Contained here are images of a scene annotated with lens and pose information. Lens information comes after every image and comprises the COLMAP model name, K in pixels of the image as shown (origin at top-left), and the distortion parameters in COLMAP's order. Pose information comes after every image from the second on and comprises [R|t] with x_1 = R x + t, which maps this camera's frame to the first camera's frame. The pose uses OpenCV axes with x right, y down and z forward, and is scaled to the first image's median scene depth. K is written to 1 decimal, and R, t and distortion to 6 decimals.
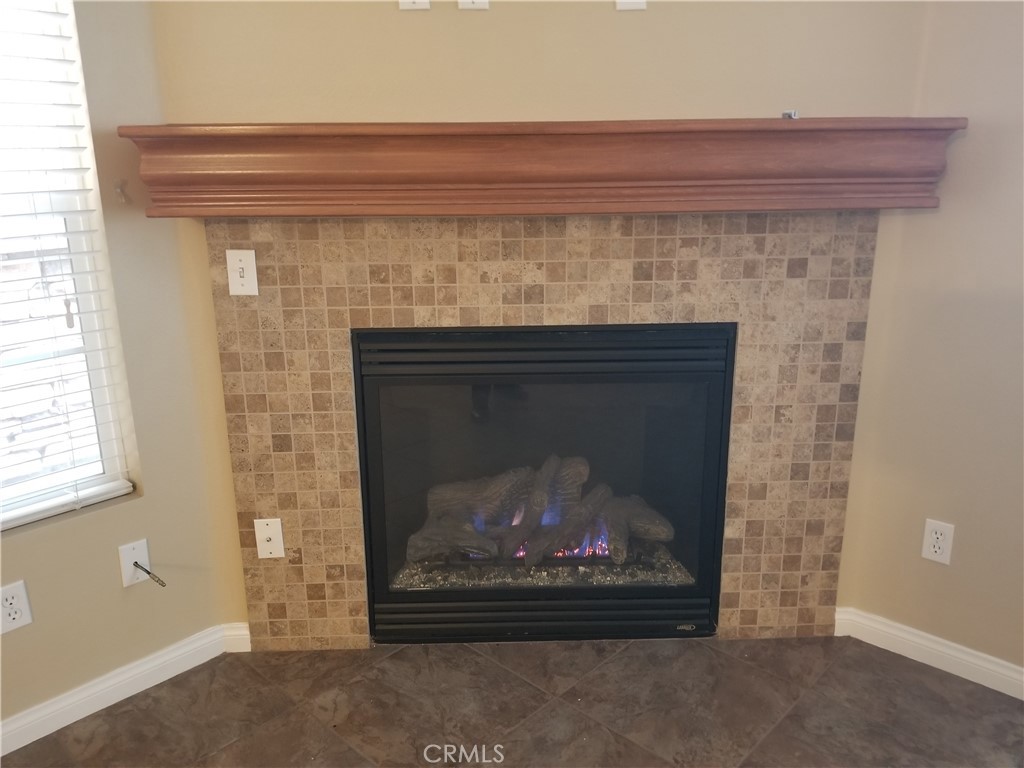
lens RADIAL K [[801.2, 0, 519.8], [0, 801.2, 377.0], [0, 0, 1]] dist [0.071431, -0.116757]
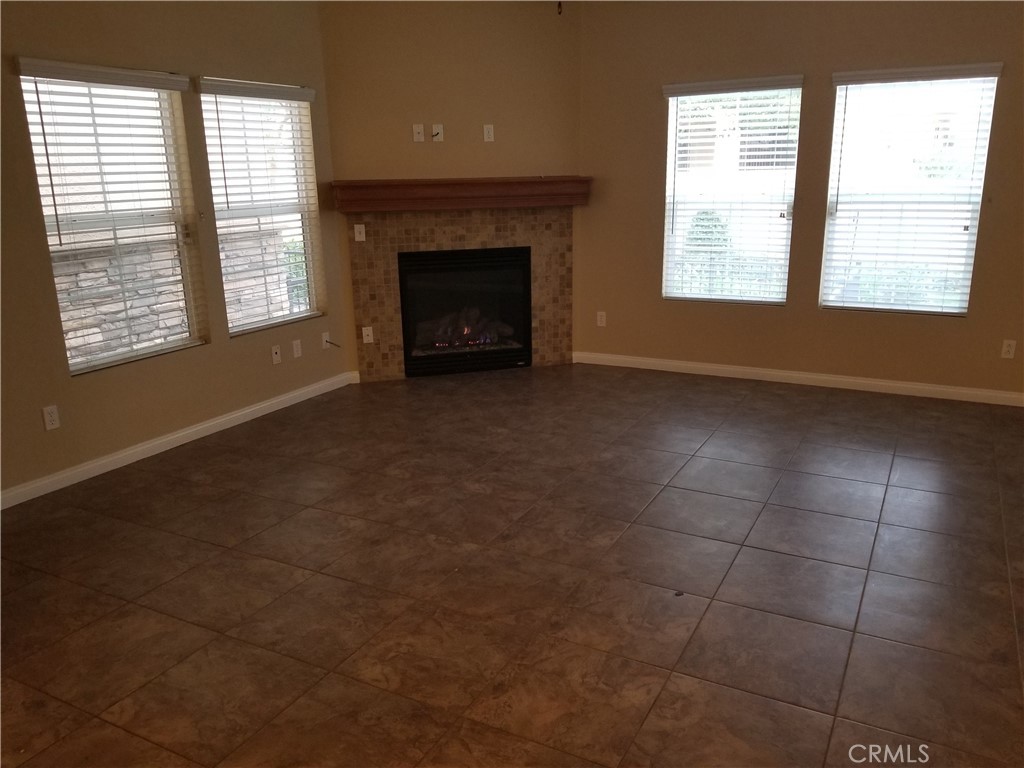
lens RADIAL K [[801.2, 0, 518.8], [0, 801.2, 395.1], [0, 0, 1]] dist [0.071431, -0.116757]
pose [[0.963620, -0.079588, 0.255153, -0.545783], [0.082655, 0.996577, -0.001304, 0.461814], [-0.254176, 0.022347, 0.966900, -1.756285]]
